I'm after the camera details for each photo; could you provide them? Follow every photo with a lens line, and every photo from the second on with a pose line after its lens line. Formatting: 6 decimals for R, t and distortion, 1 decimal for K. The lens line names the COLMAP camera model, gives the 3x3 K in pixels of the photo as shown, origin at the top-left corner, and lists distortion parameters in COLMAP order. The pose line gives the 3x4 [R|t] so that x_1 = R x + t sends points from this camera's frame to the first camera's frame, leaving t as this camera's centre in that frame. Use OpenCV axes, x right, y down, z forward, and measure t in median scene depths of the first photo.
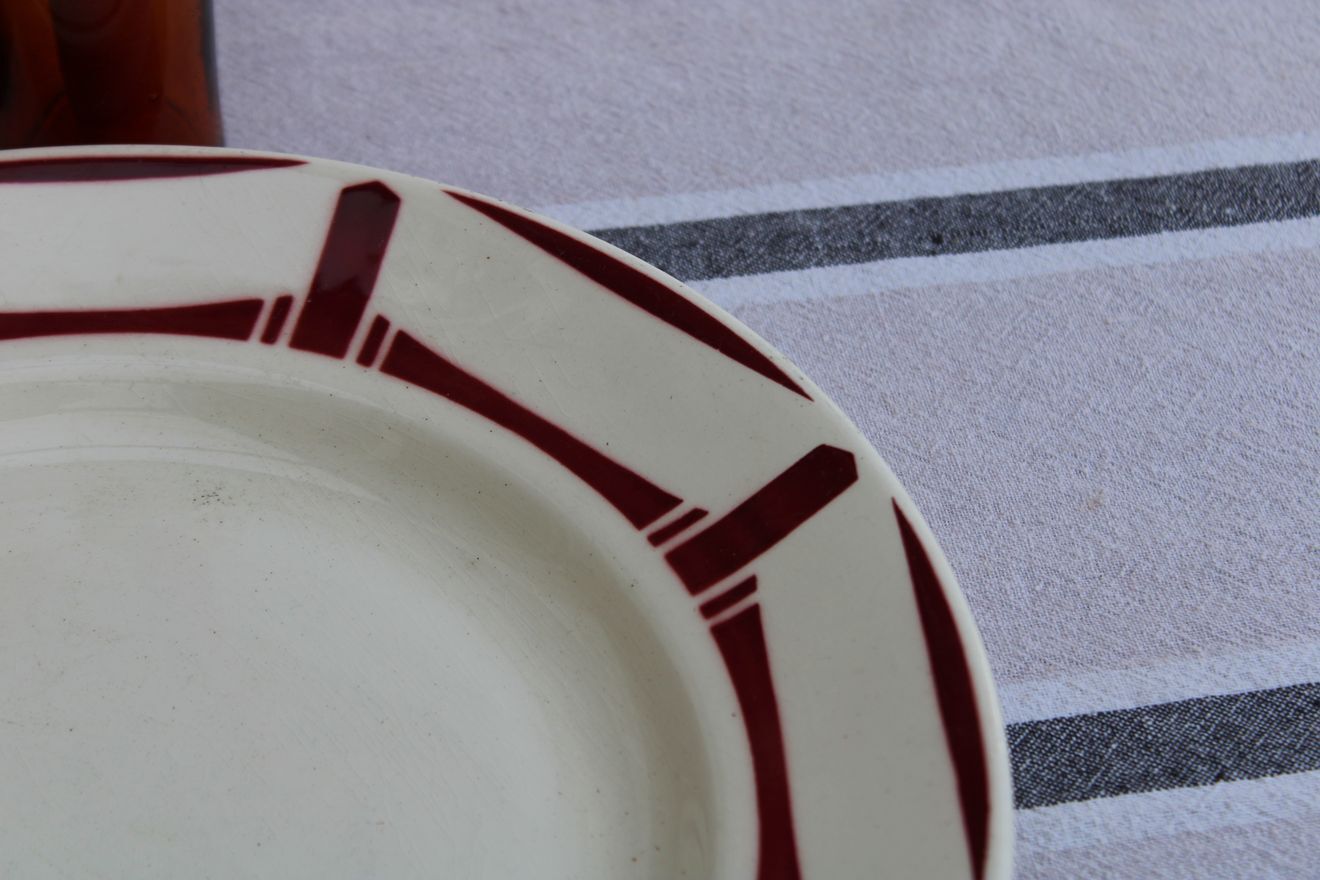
lens RADIAL K [[3142.3, 0, 682.2], [0, 3142.3, 439.9], [0, 0, 1]] dist [0.051713, 0.792155]
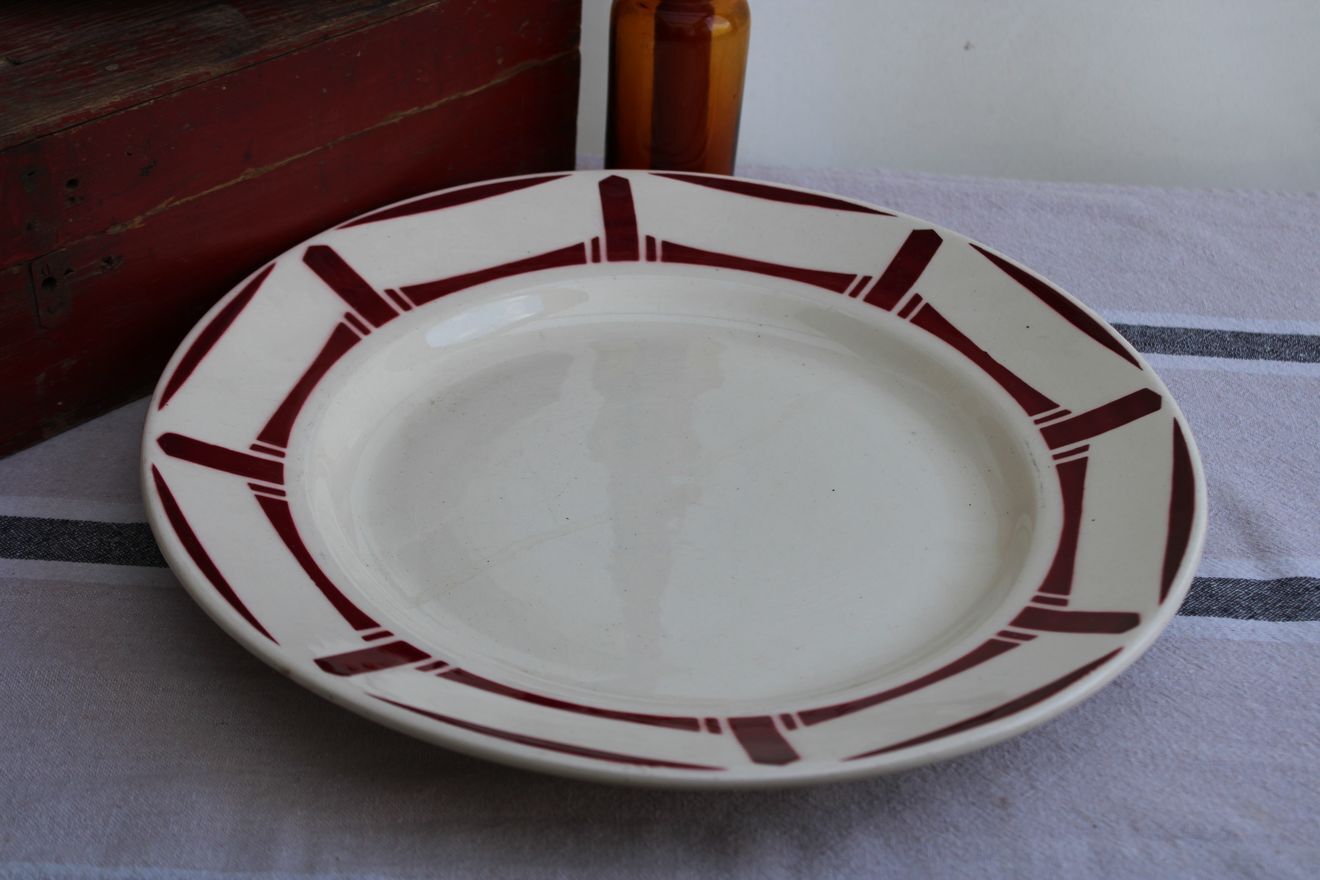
lens RADIAL K [[2100.1, 0, 655.7], [0, 2100.1, 422.8], [0, 0, 1]] dist [-0.011801, 0.093907]
pose [[0.978389, 0.140120, -0.152055, 0.011675], [-0.162430, 0.975878, -0.145869, 0.184179], [0.127948, 0.167415, 0.977549, -0.134820]]
